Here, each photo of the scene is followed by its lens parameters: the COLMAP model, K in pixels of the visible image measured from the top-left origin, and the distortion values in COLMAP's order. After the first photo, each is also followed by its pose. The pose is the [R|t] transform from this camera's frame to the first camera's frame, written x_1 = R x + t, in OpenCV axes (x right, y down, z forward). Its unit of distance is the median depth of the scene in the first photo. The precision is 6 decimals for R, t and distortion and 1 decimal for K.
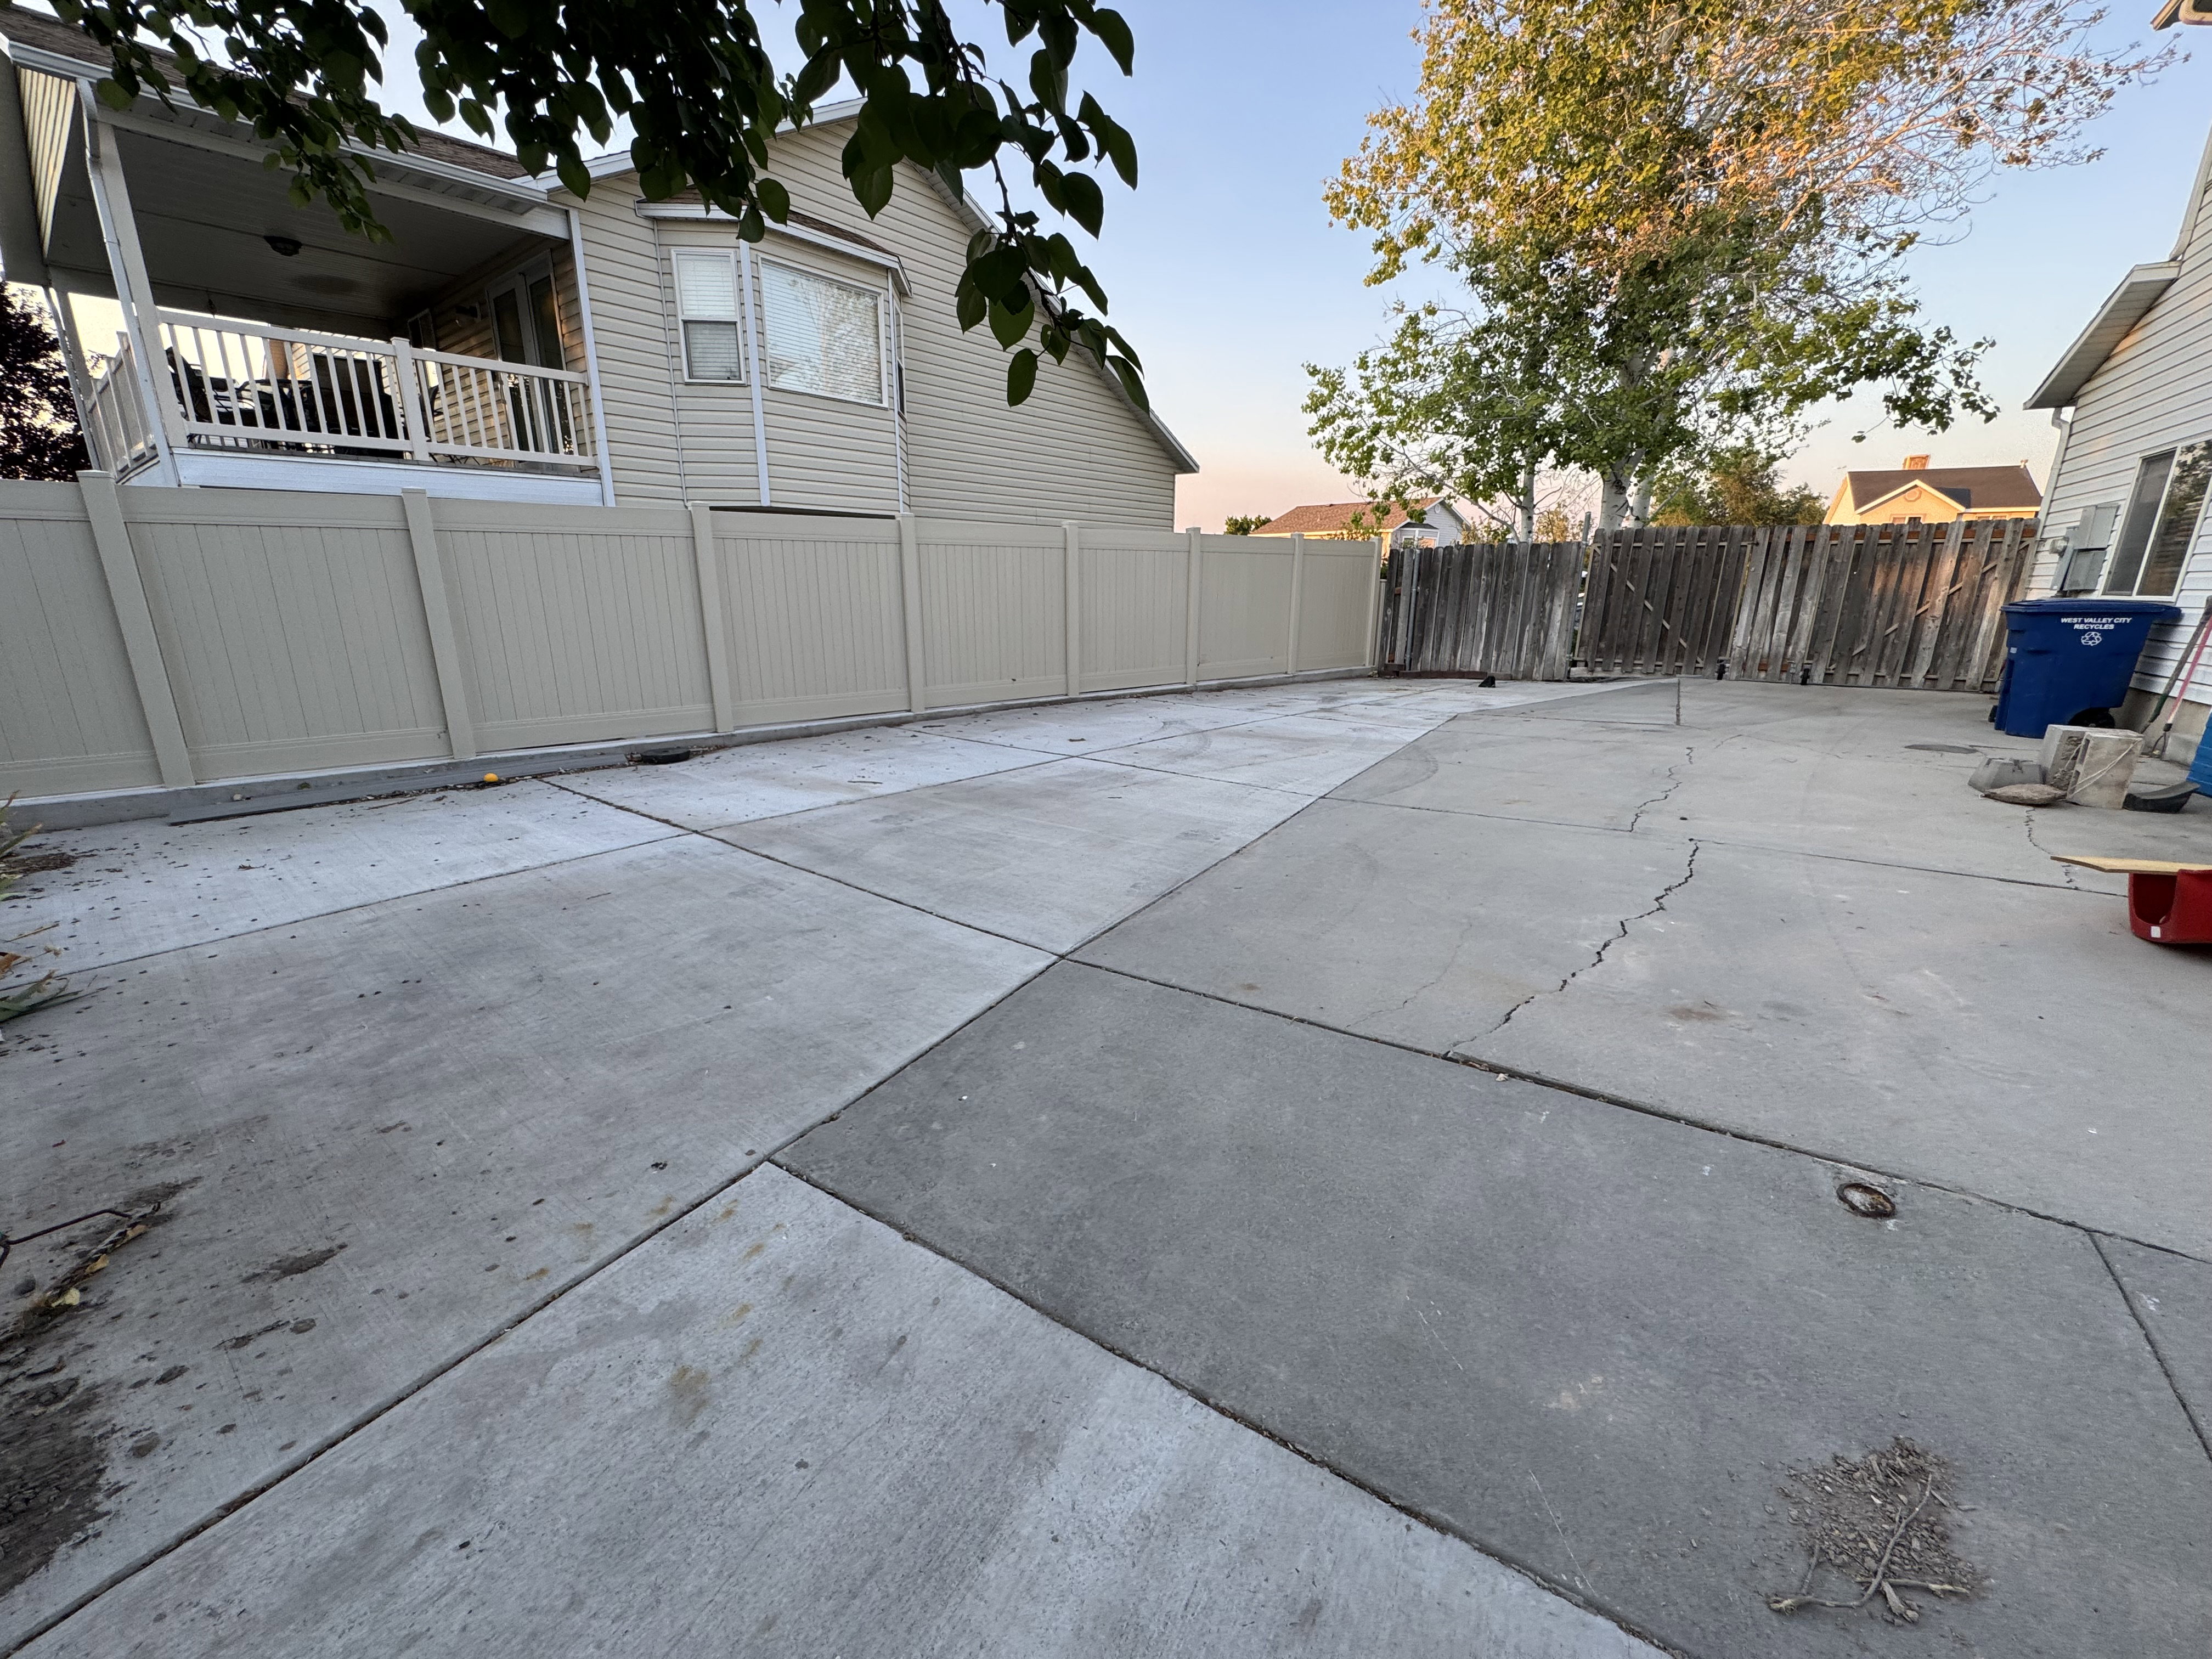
lens RADIAL K [[898.3, 0, 1100.5], [0, 898.3, 828.6], [0, 0, 1]] dist [-0.001560, -0.001150]
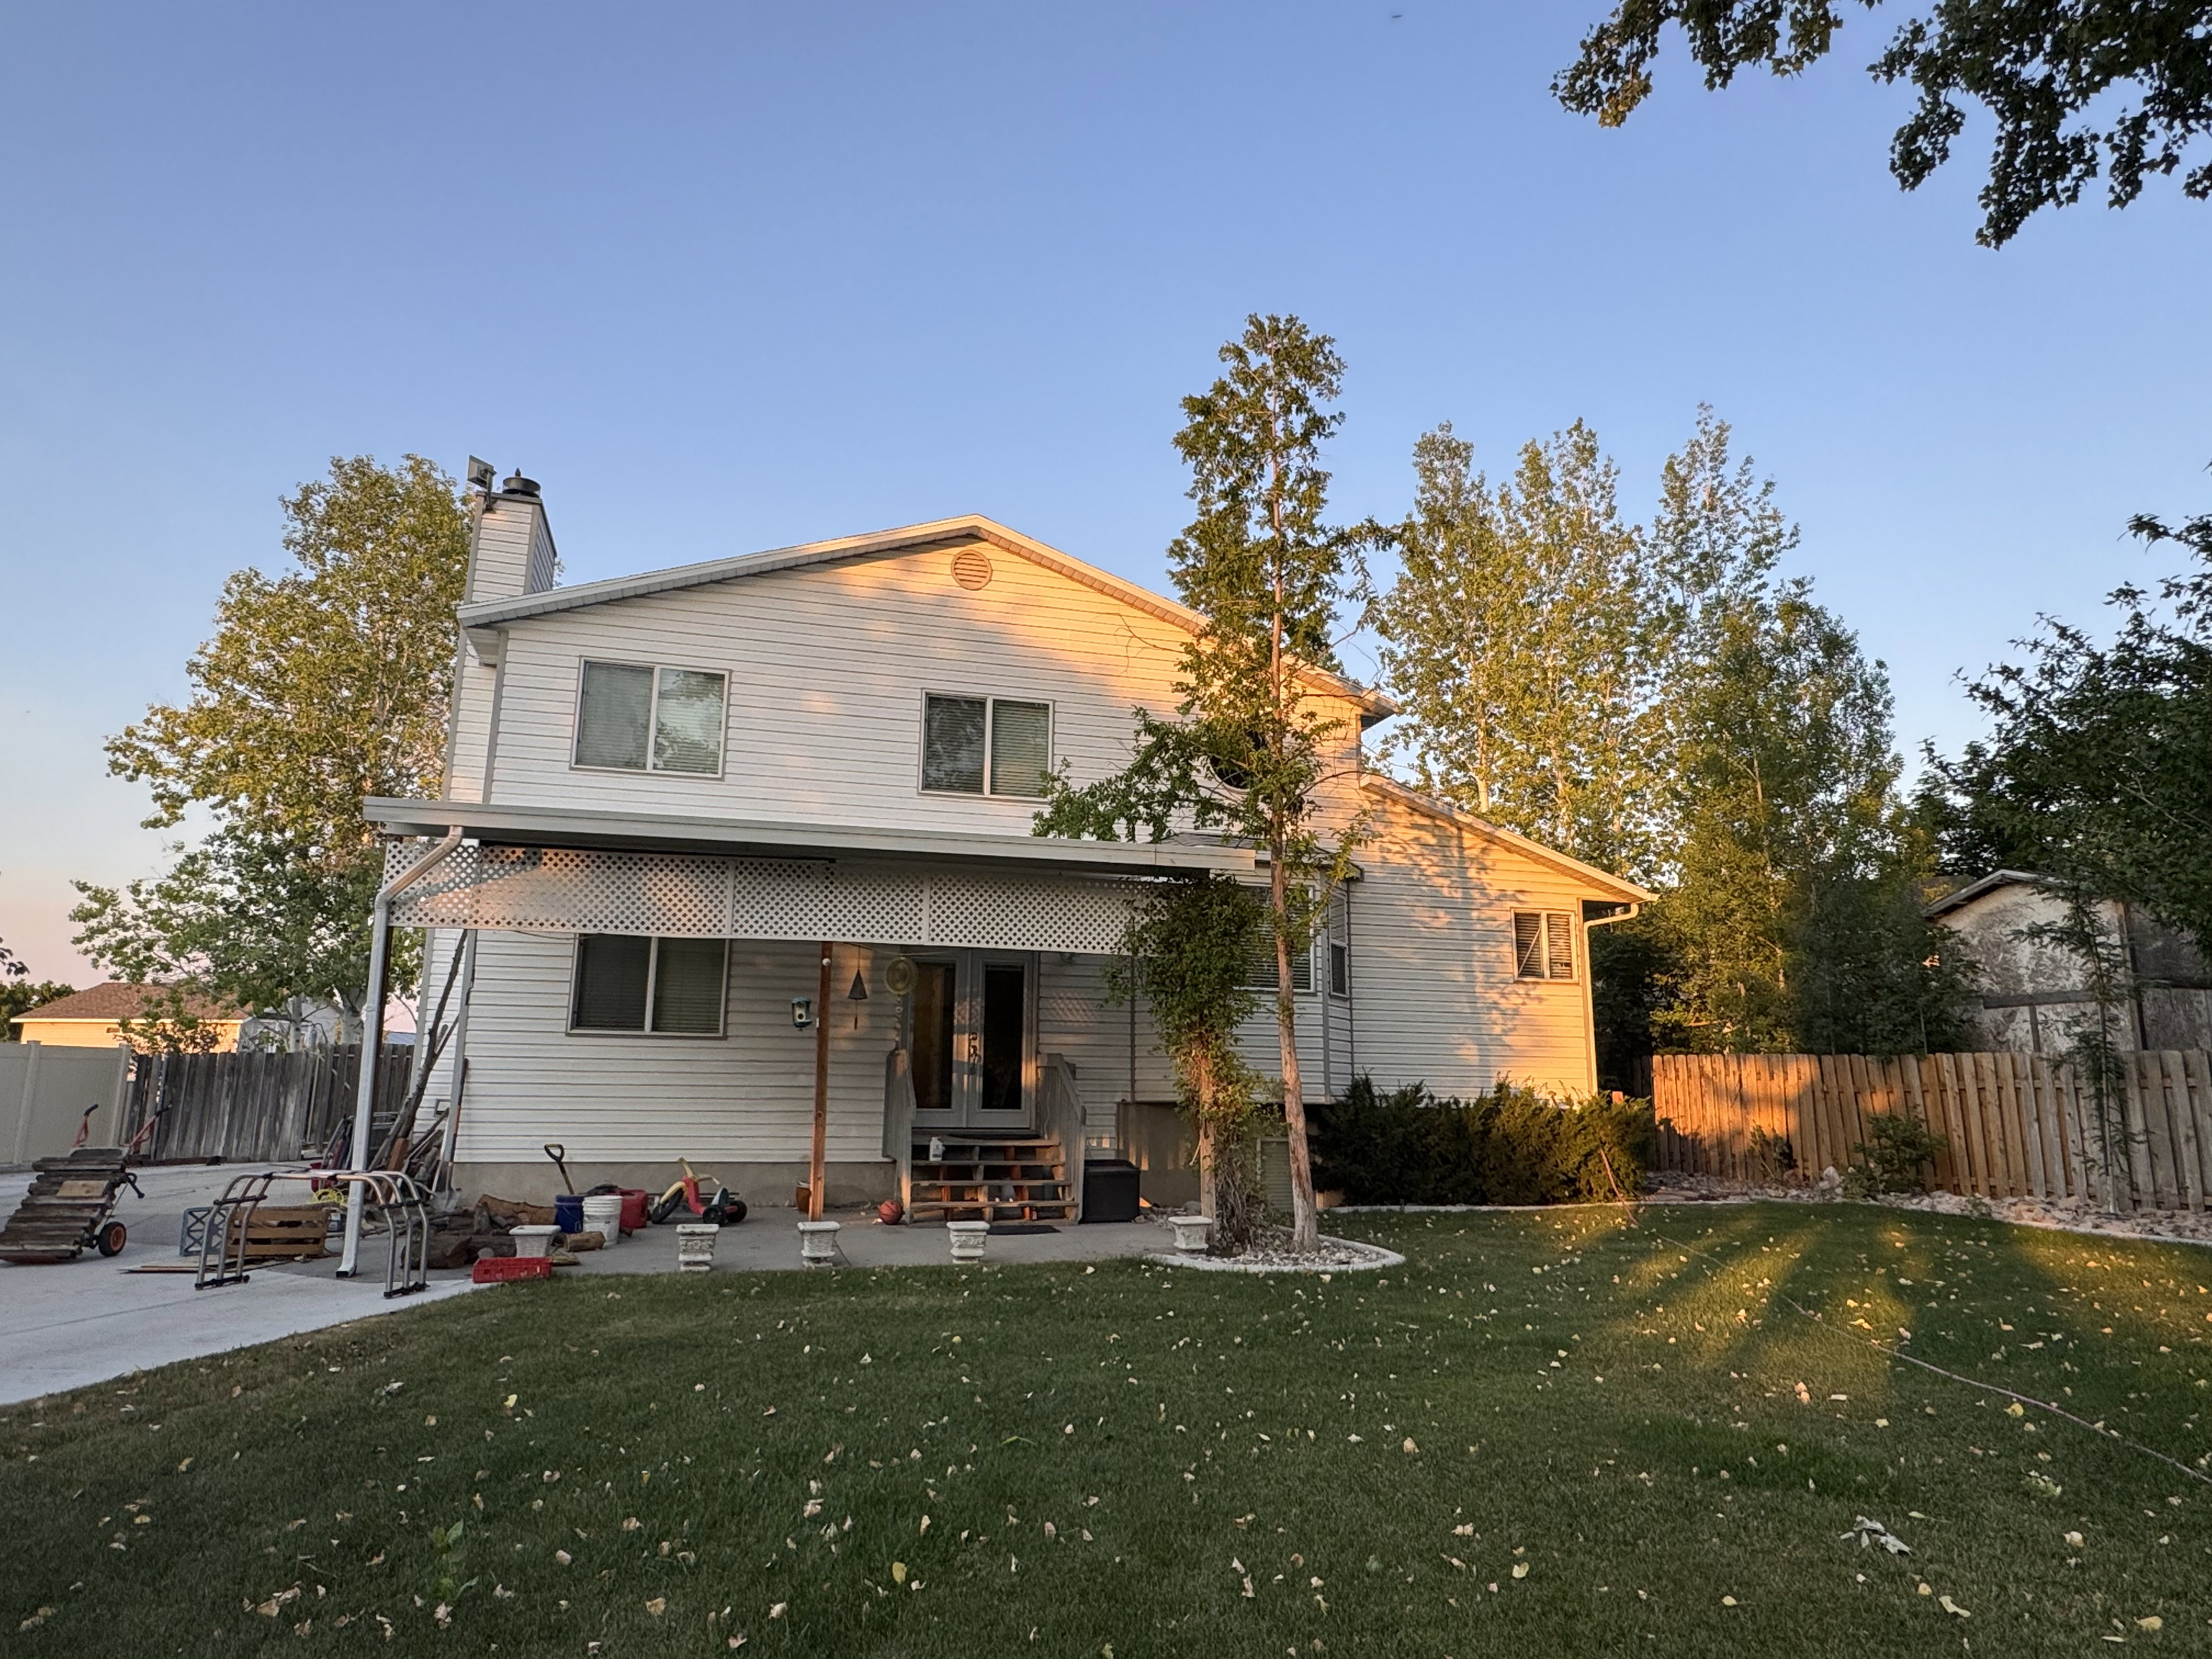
lens RADIAL K [[1309.2, 0, 1098.9], [0, 1309.2, 835.5], [0, 0, 1]] dist [0.001897, -0.000849]
pose [[0.668970, 0.143078, 0.729389, -0.098601], [0.196938, 0.912109, -0.359545, 0.229759], [-0.716725, 0.384169, 0.581996, -0.796731]]
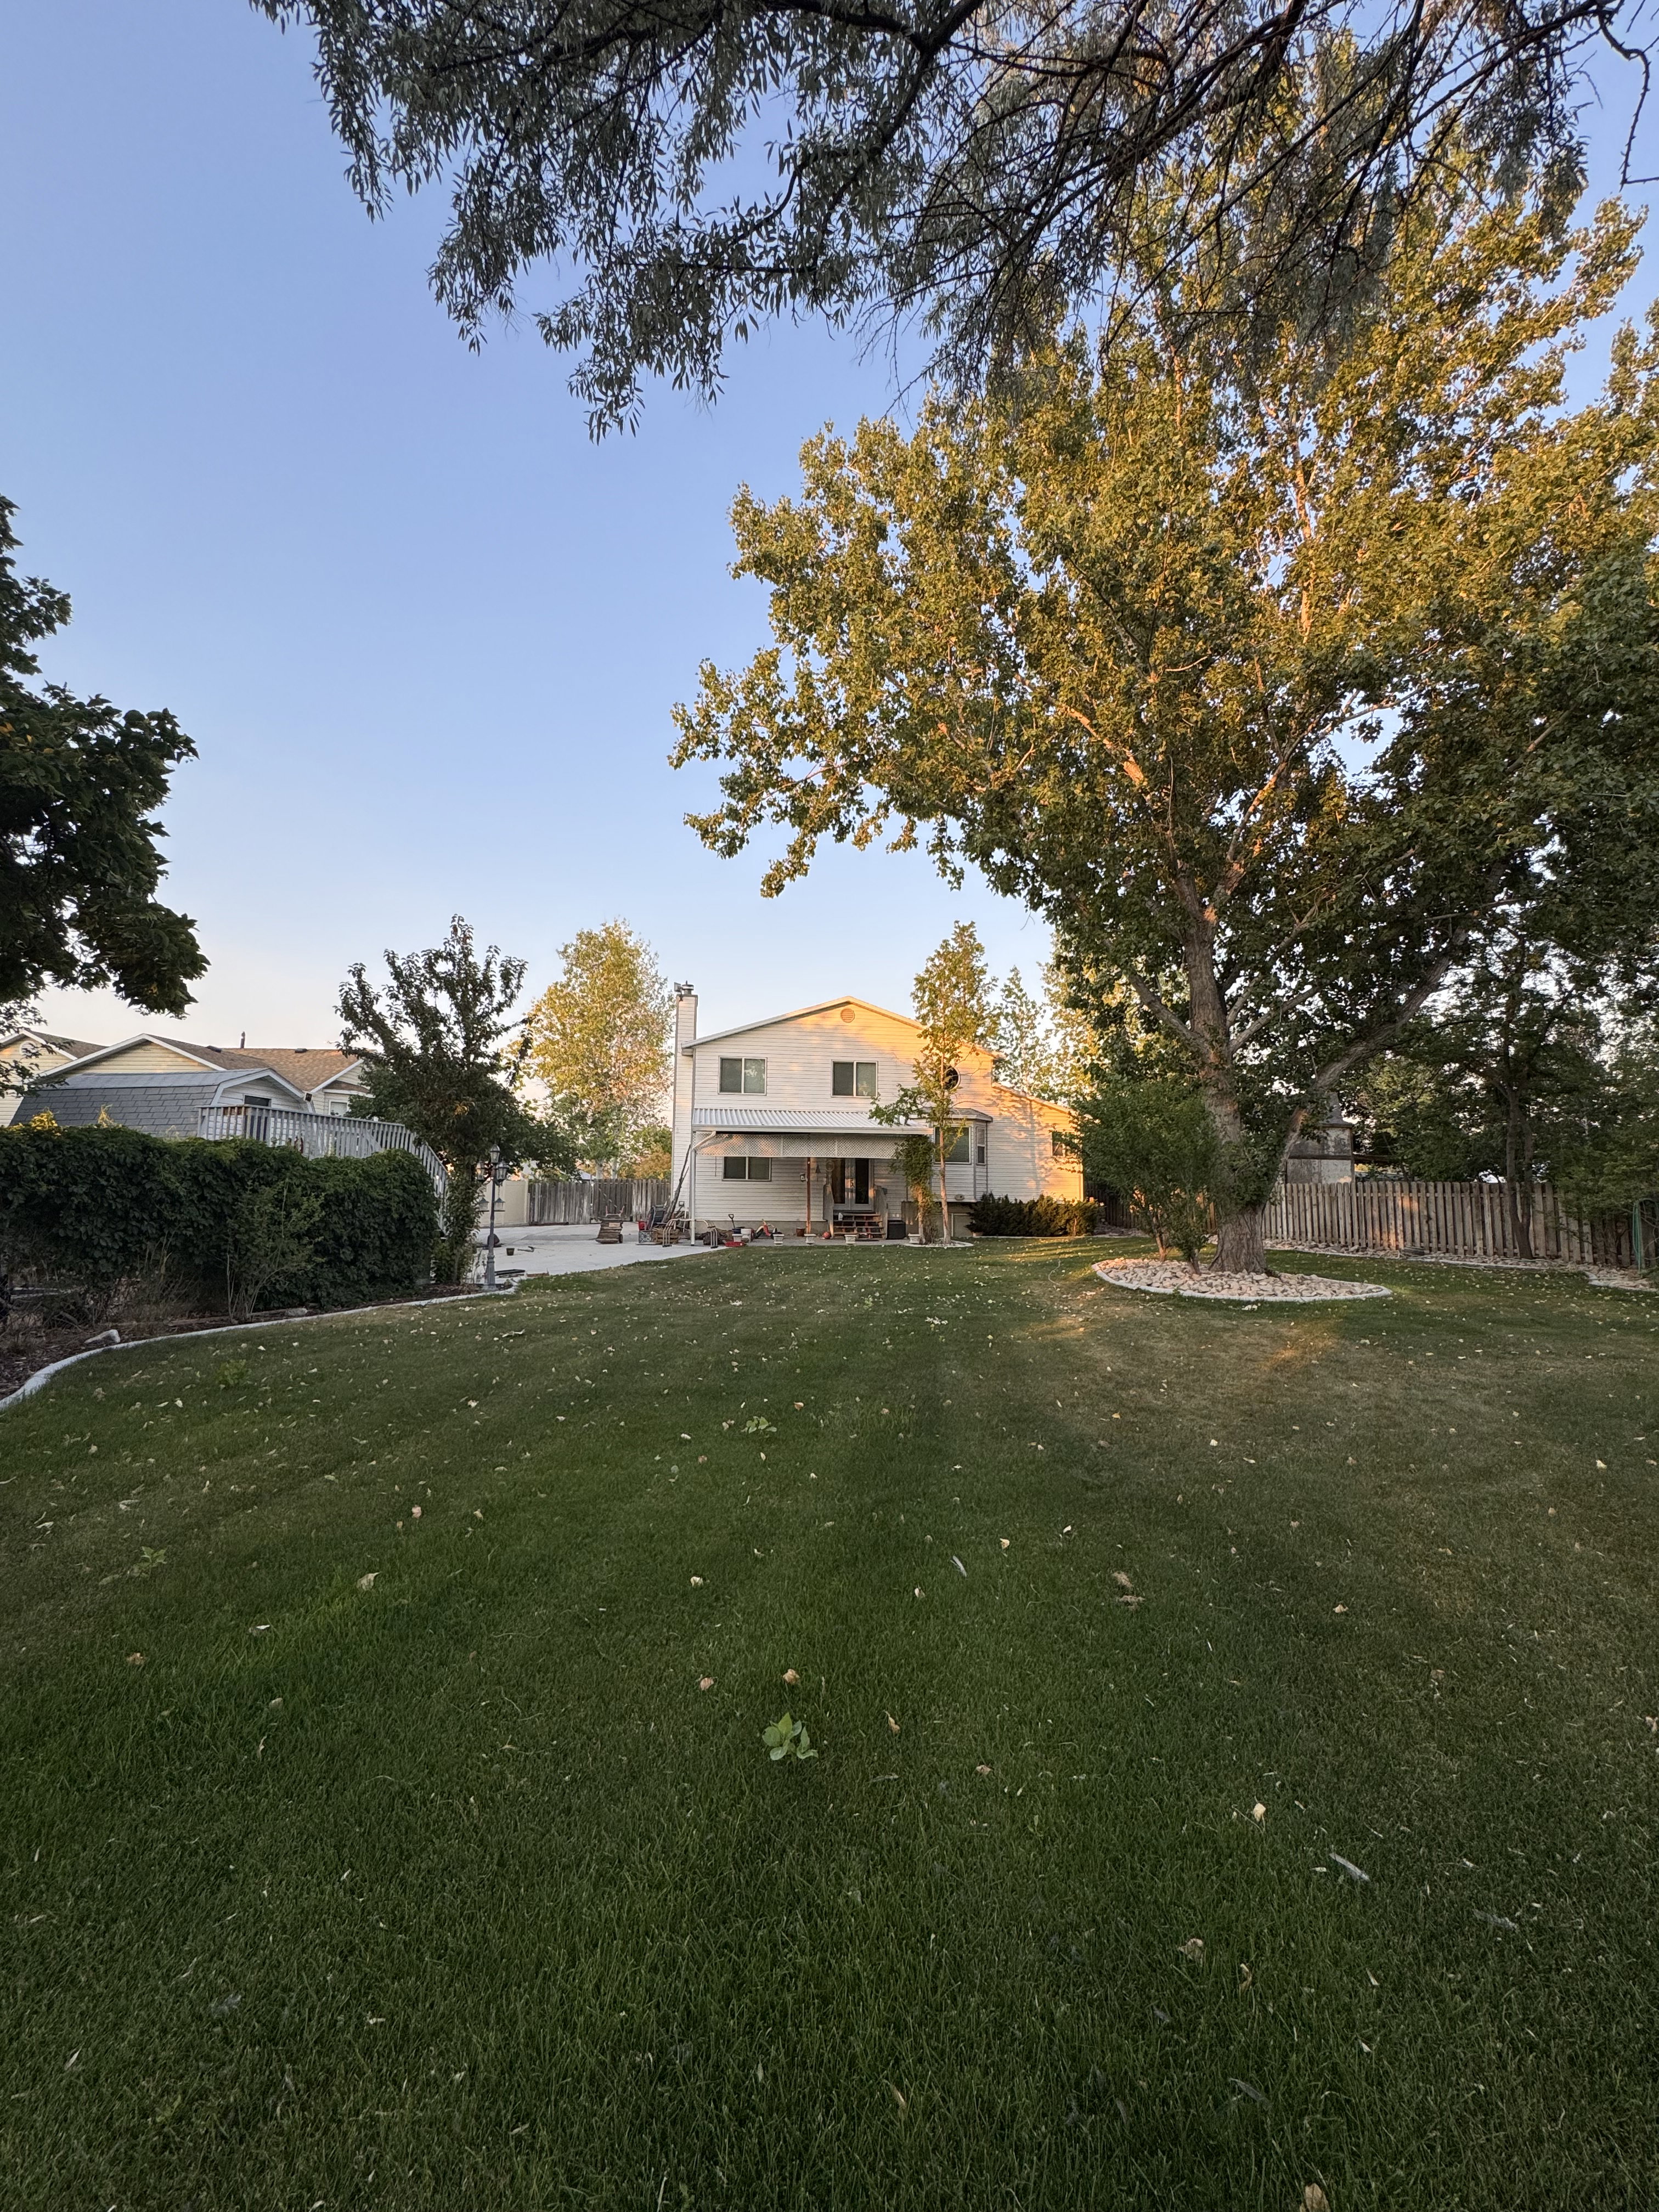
lens RADIAL K [[898.3, 0, 835.4], [0, 898.3, 1103.9], [0, 0, 1]] dist [-0.001560, -0.001150]
pose [[0.752403, 0.063257, 0.655659, -0.725102], [0.176769, 0.939476, -0.293491, 0.403539], [-0.634542, 0.336723, 0.695683, -1.472921]]
